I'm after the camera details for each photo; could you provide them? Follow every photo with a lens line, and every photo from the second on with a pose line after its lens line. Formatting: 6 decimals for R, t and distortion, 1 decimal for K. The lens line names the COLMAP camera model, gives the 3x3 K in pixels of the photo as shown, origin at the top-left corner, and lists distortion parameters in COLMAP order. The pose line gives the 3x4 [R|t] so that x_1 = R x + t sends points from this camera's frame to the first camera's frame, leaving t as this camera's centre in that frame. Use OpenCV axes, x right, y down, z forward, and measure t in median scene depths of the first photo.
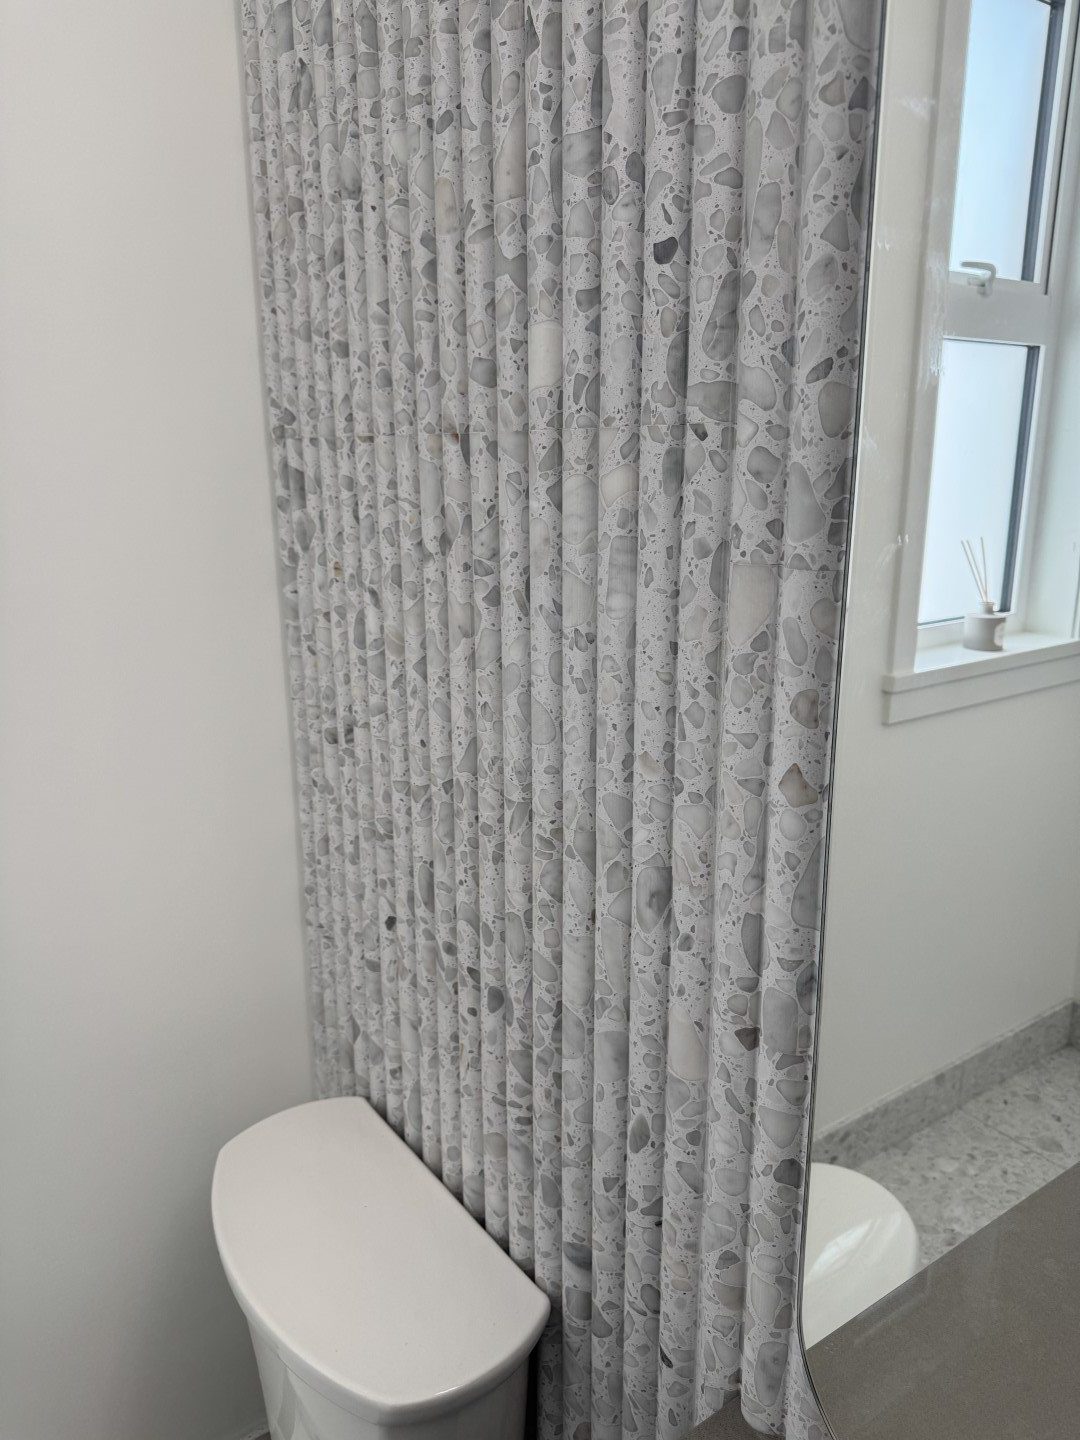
lens RADIAL K [[1028.7, 0, 539.4], [0, 1028.7, 728.7], [0, 0, 1]] dist [0.043093, -0.057801]
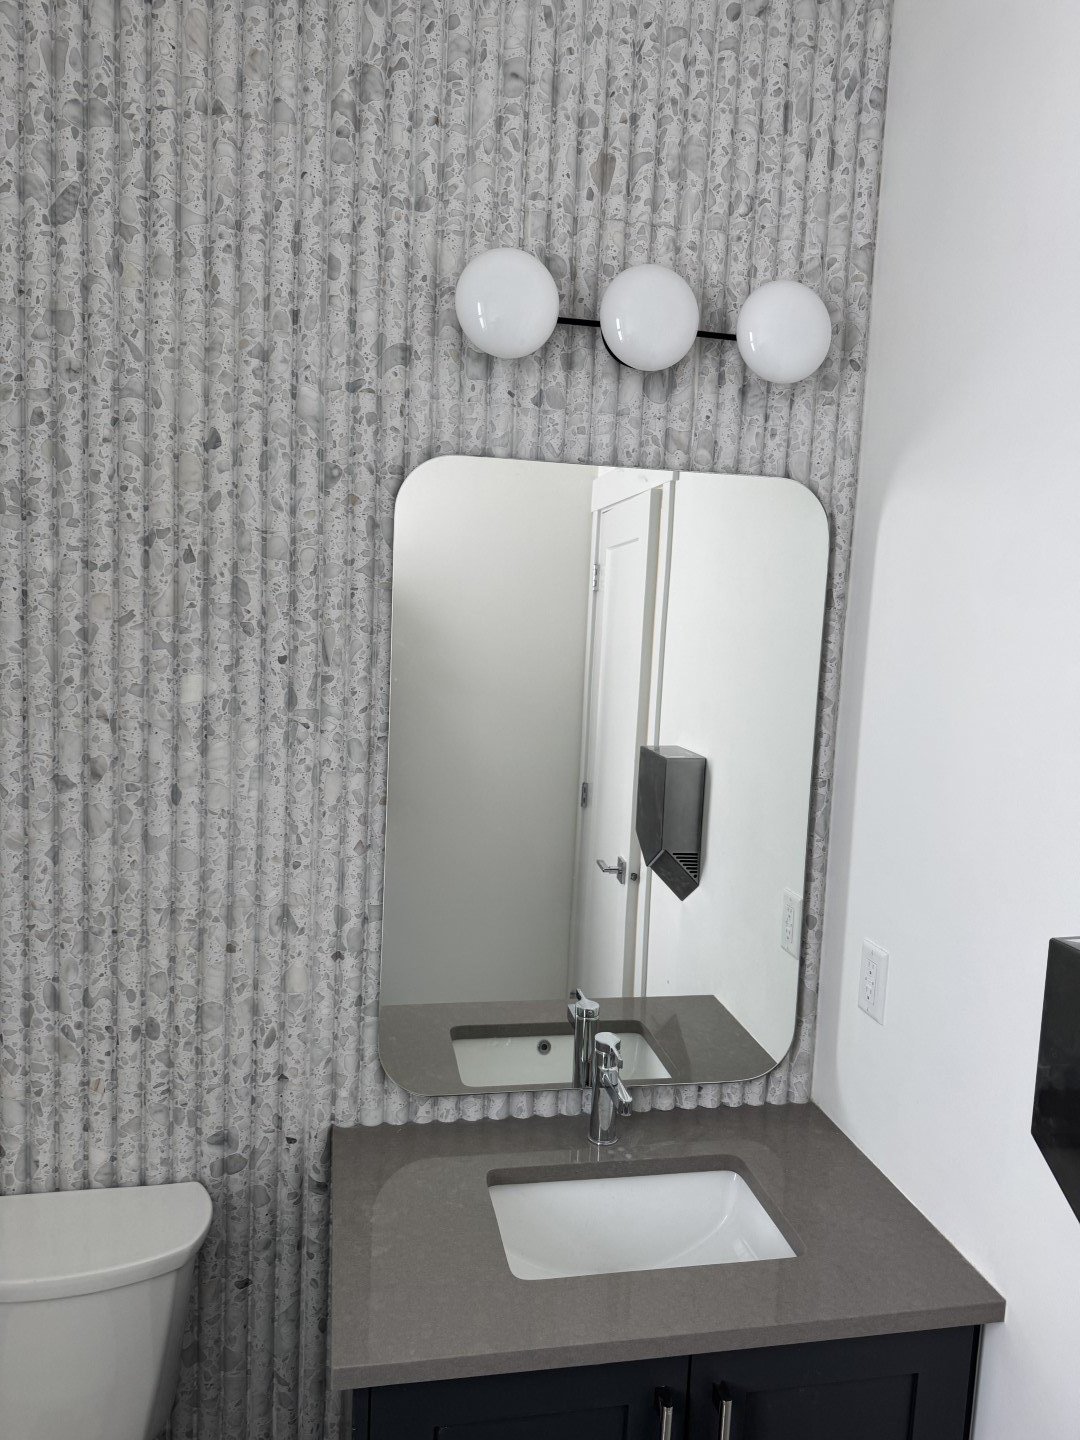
lens RADIAL K [[1028.7, 0, 538.2], [0, 1028.7, 720.5], [0, 0, 1]] dist [0.043093, -0.057801]
pose [[0.395547, -0.070668, 0.915723, -1.618422], [0.190115, 0.981741, -0.006358, -0.136176], [-0.898554, 0.176607, 0.401759, -0.480238]]
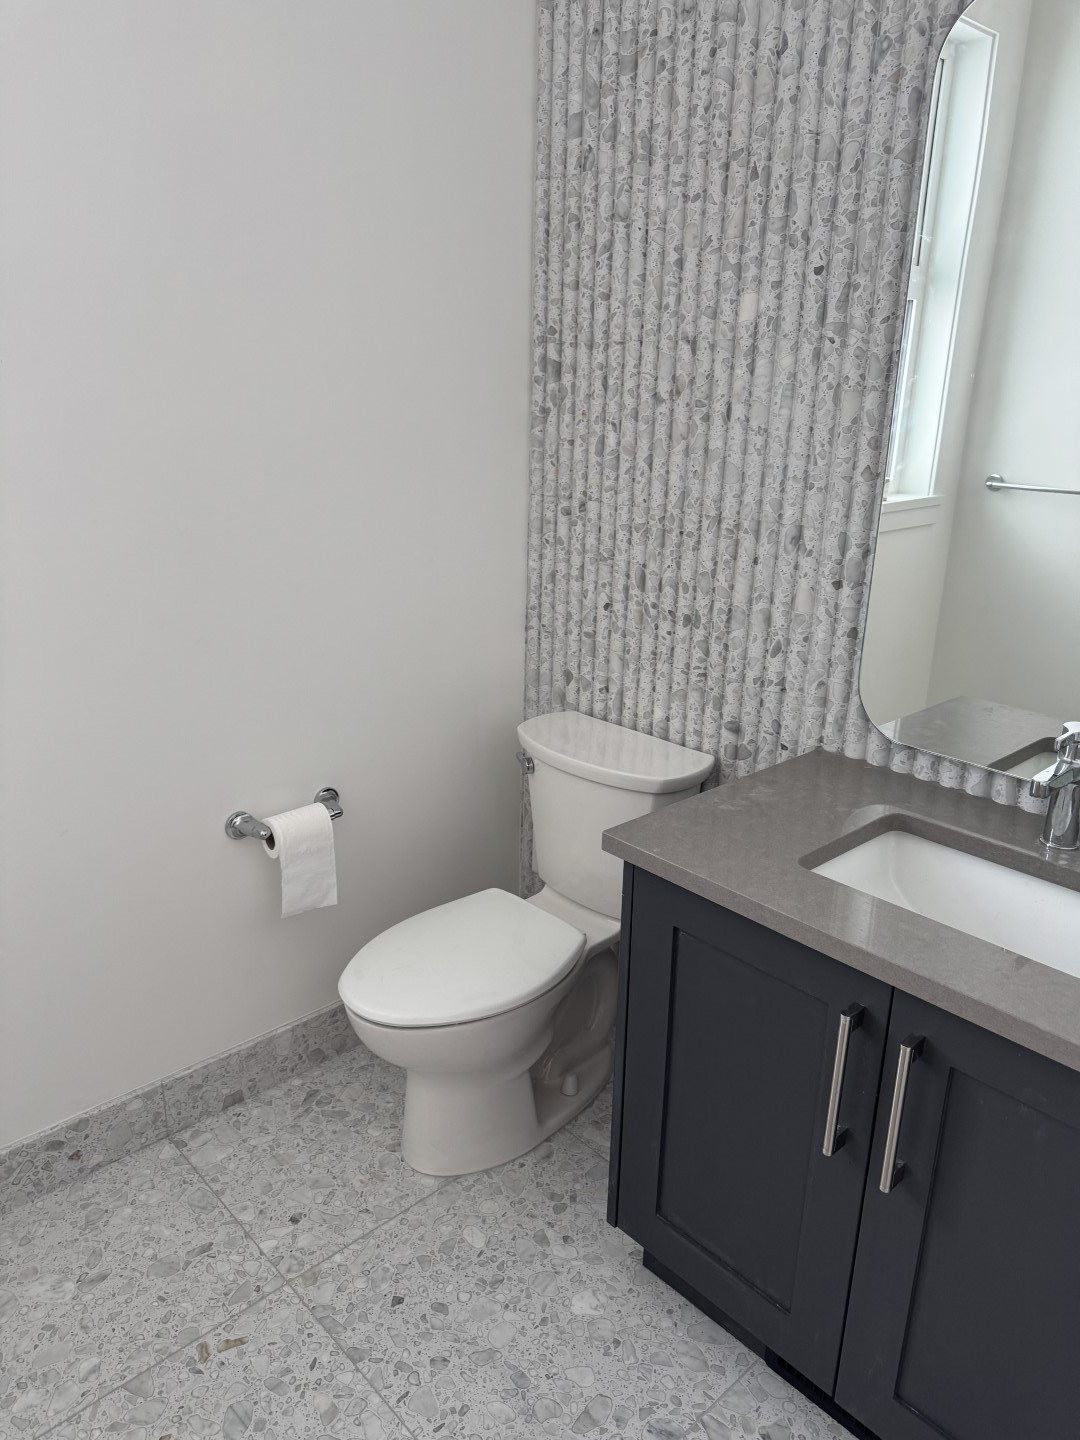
lens RADIAL K [[1028.7, 0, 530.3], [0, 1028.7, 733.4], [0, 0, 1]] dist [0.043093, -0.057801]
pose [[0.990450, -0.018765, 0.136588, -0.791661], [0.009673, 0.997711, 0.066923, 0.425148], [-0.137531, -0.064963, 0.988365, -1.266500]]
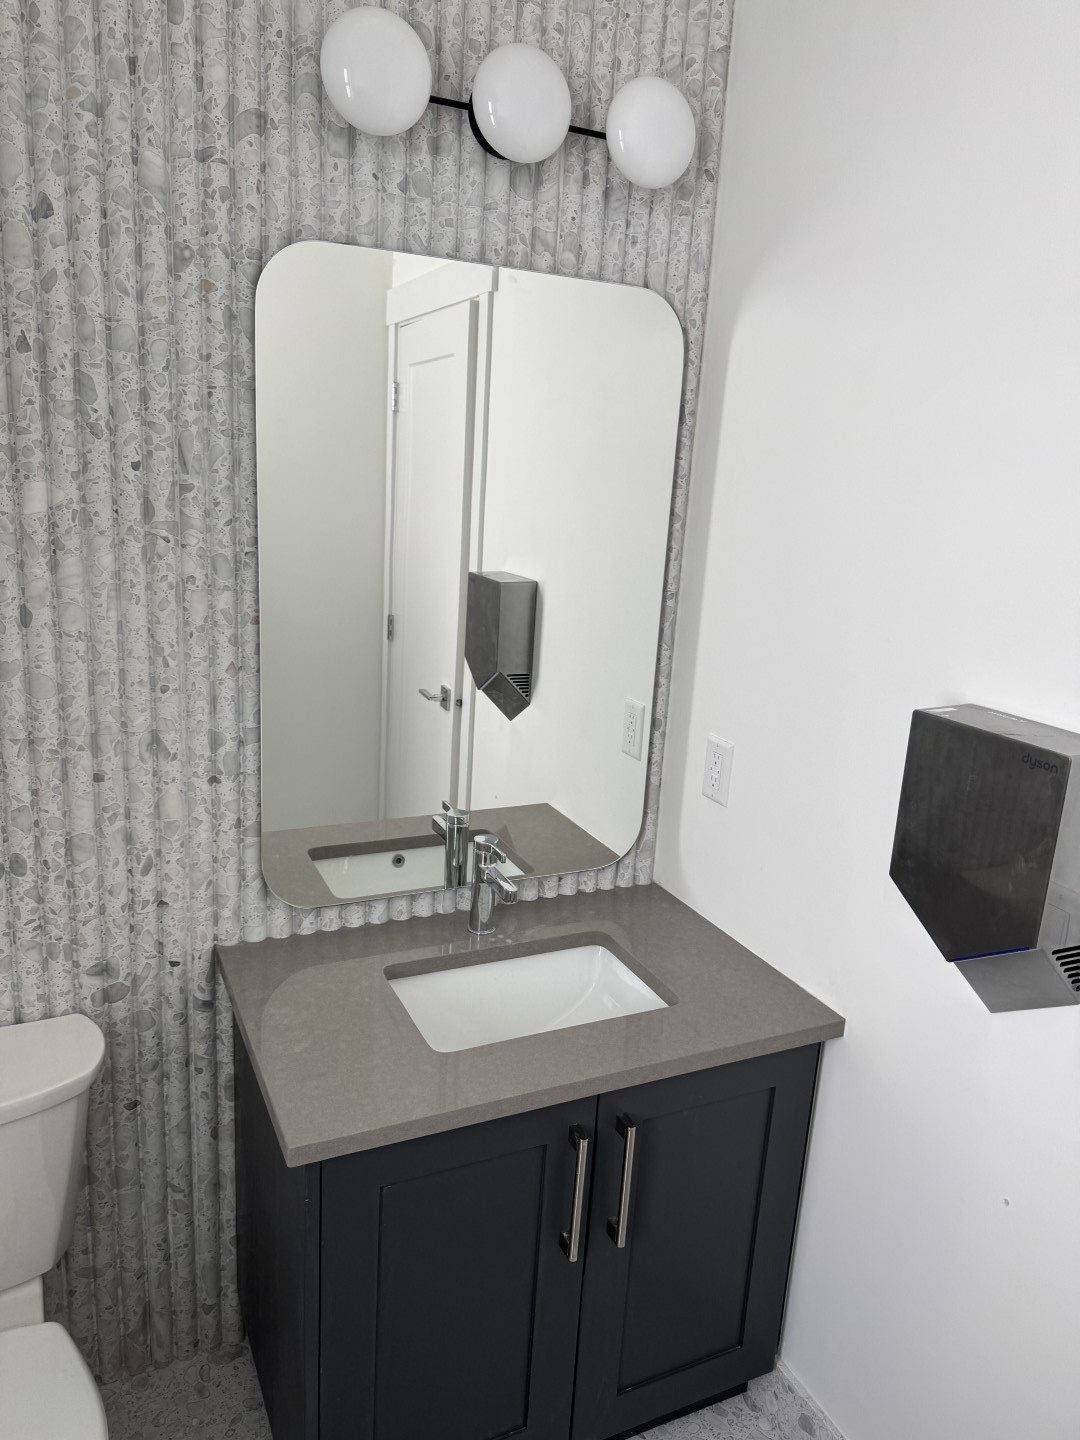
lens RADIAL K [[1028.7, 0, 538.7], [0, 1028.7, 717.7], [0, 0, 1]] dist [0.043093, -0.057801]
pose [[0.151846, -0.221378, 0.963294, -1.749052], [0.198085, 0.961638, 0.189773, -0.136380], [-0.968352, 0.161998, 0.189872, -0.211227]]
